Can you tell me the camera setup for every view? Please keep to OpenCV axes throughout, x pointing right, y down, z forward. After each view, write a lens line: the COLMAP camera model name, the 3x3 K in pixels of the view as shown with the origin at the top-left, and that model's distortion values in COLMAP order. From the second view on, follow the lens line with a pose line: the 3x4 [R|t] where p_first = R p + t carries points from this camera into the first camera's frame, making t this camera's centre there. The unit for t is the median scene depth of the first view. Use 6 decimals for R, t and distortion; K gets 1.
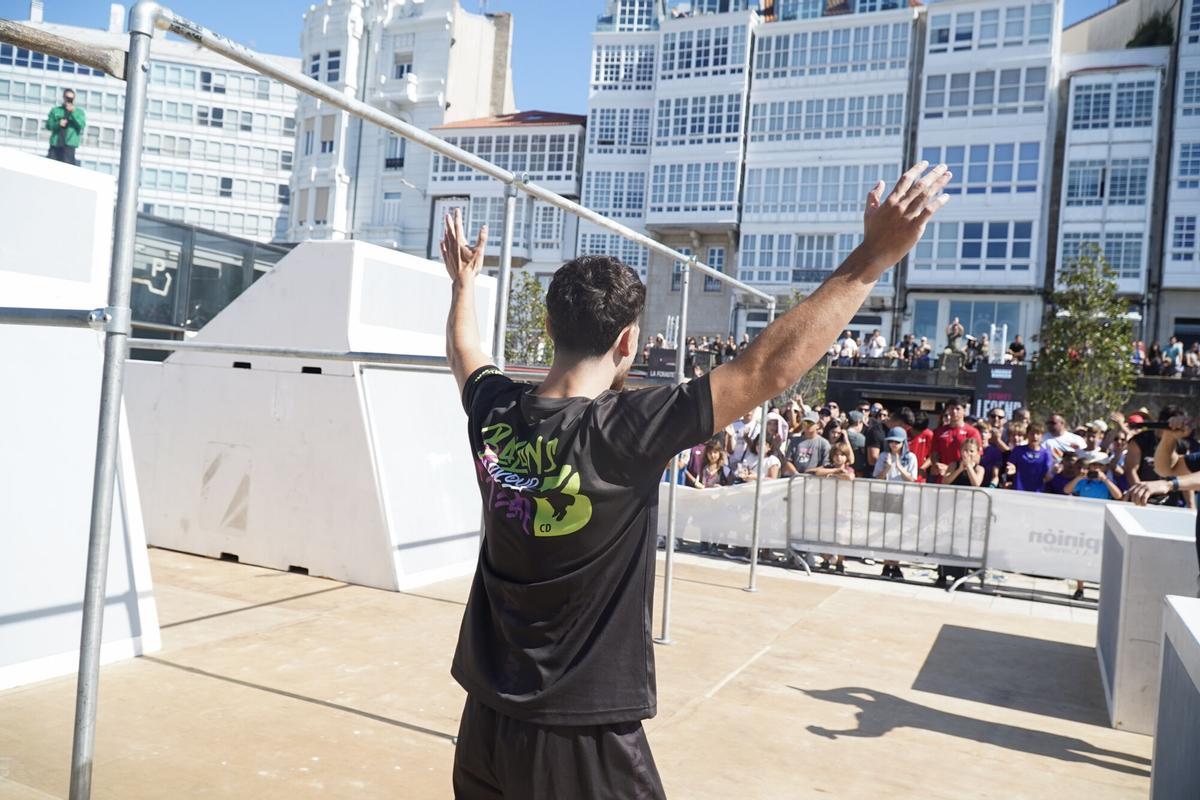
lens RADIAL K [[957.4, 0, 590.5], [0, 957.4, 401.5], [0, 0, 1]] dist [0.006118, -0.012352]
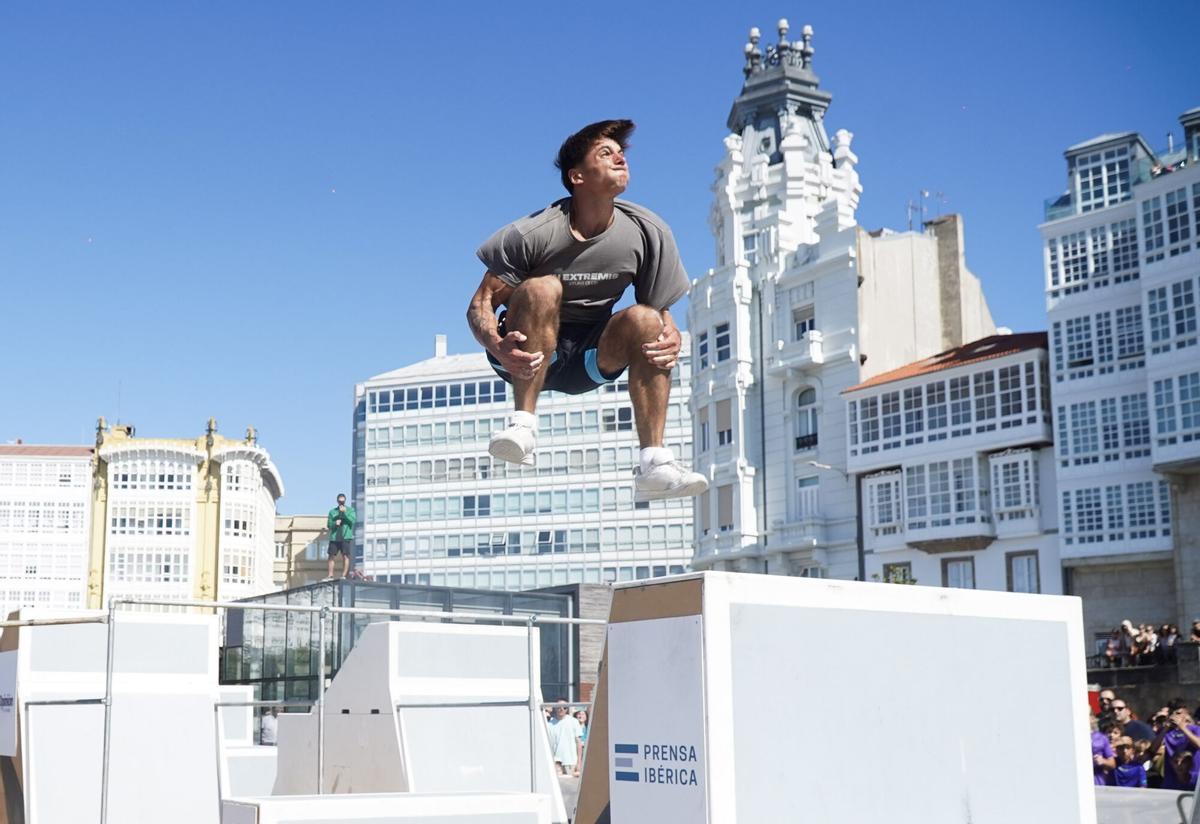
lens RADIAL K [[1319.4, 0, 380.3], [0, 1319.4, 545.2], [0, 0, 1]] dist [0.004092, 0.009237]
pose [[0.812607, -0.144016, -0.564738, 0.144152], [0.053117, 0.983256, -0.174314, 0.011233], [0.580386, 0.111651, 0.806651, -0.105200]]
